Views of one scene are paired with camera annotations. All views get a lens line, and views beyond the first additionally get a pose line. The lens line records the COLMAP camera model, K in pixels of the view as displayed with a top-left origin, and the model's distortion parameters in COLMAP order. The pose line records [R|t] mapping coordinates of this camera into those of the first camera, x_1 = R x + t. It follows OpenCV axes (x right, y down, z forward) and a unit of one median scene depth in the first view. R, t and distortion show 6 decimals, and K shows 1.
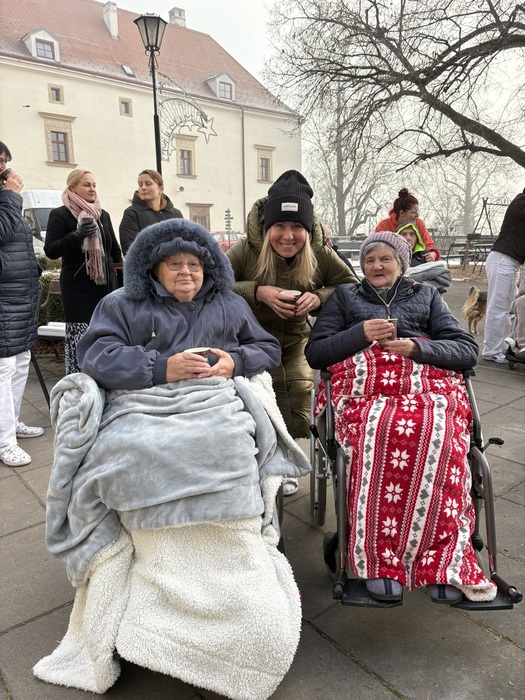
lens RADIAL K [[497.2, 0, 274.9], [0, 497.2, 353.7], [0, 0, 1]] dist [0.030530, -0.030981]
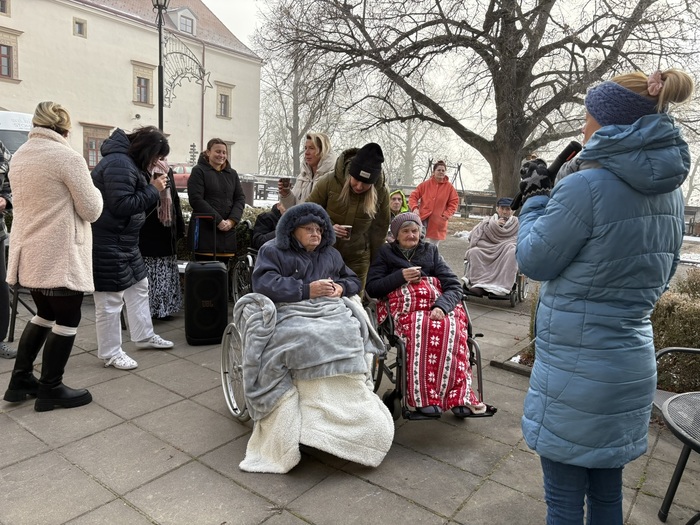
lens RADIAL K [[497.2, 0, 350.0], [0, 497.2, 262.5], [0, 0, 1]] dist [0.030530, -0.030981]
pose [[0.966007, 0.030116, 0.256755, -0.488112], [-0.016627, 0.998373, -0.054544, 0.021017], [-0.257980, 0.048421, 0.964936, -0.645615]]
